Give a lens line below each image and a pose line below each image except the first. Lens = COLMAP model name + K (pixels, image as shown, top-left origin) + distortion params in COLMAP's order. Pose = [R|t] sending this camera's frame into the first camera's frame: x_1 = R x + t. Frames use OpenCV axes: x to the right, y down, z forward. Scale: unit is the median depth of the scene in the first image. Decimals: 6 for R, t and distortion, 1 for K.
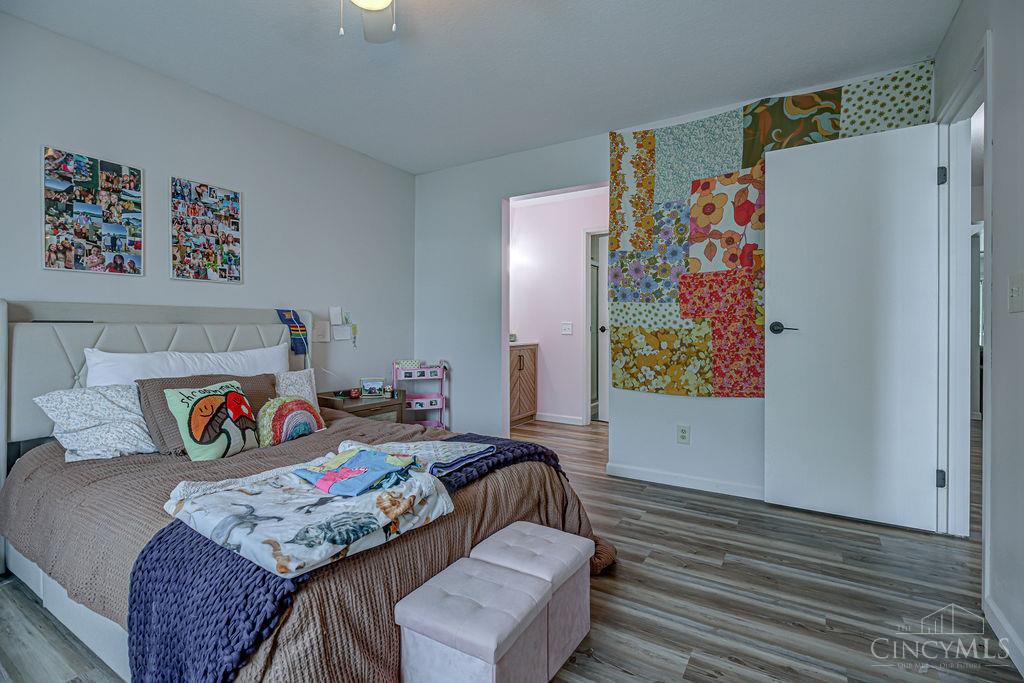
lens RADIAL K [[470.5, 0, 517.8], [0, 470.5, 332.5], [0, 0, 1]] dist [-0.003487, -0.001860]
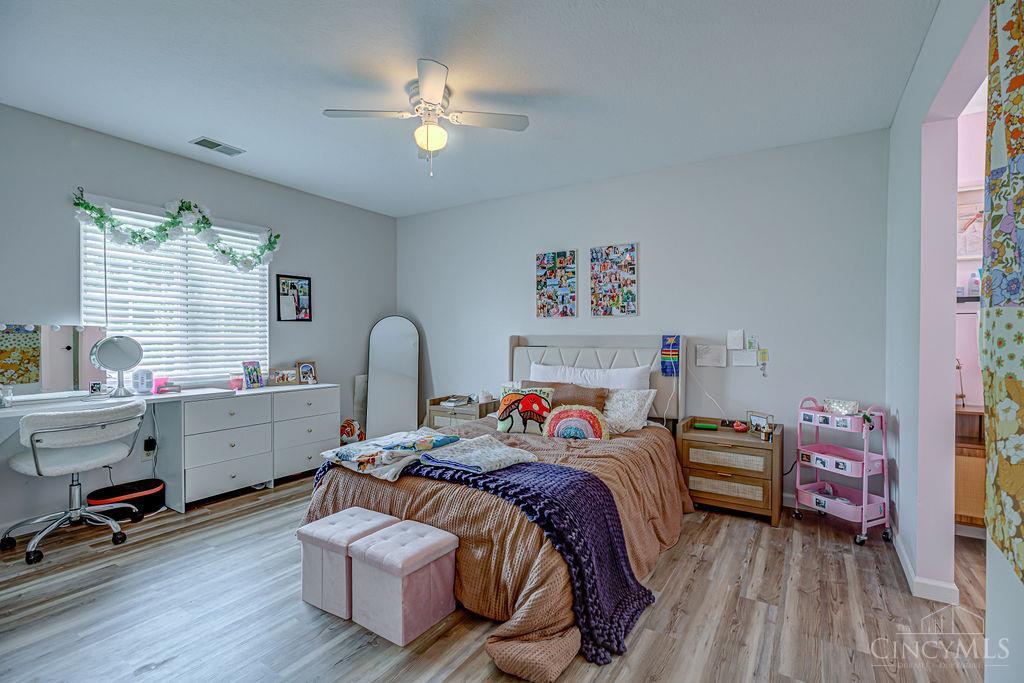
lens RADIAL K [[470.5, 0, 516.1], [0, 470.5, 343.8], [0, 0, 1]] dist [-0.003487, -0.001860]
pose [[-0.011558, 0.009693, -0.999886, 0.743304], [-0.012845, 0.999869, 0.009842, -0.041671], [0.999851, 0.012957, -0.011432, 0.776192]]
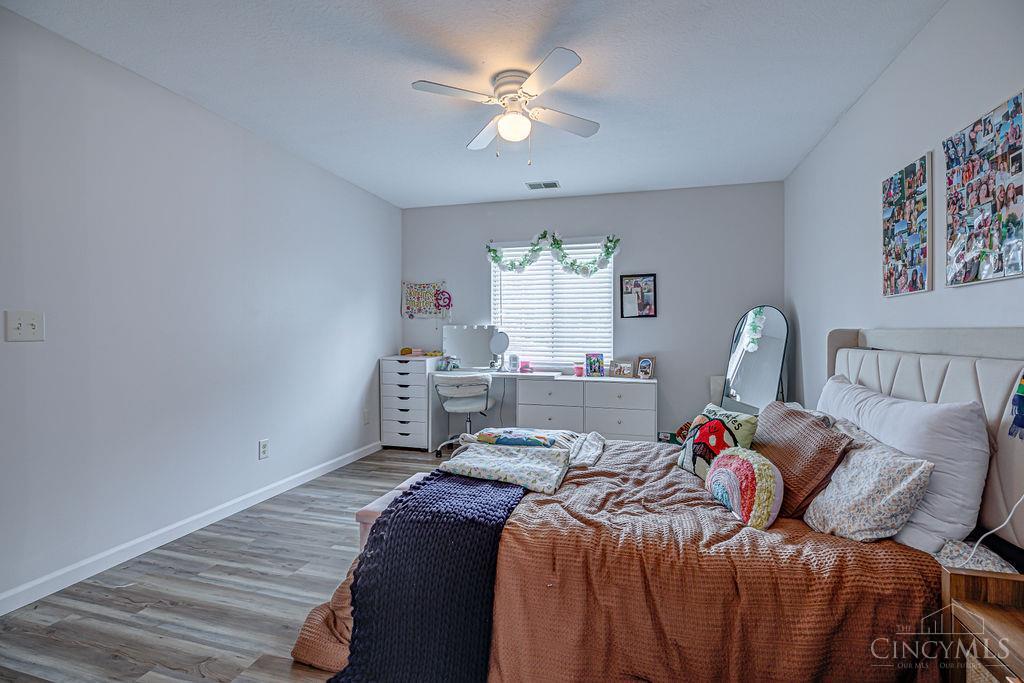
lens RADIAL K [[470.5, 0, 514.0], [0, 470.5, 337.1], [0, 0, 1]] dist [-0.003487, -0.001860]
pose [[-0.963027, -0.002688, -0.269390, 0.056117], [-0.008092, 0.999788, 0.018950, -0.050977], [0.269282, 0.020430, -0.962845, 1.478233]]
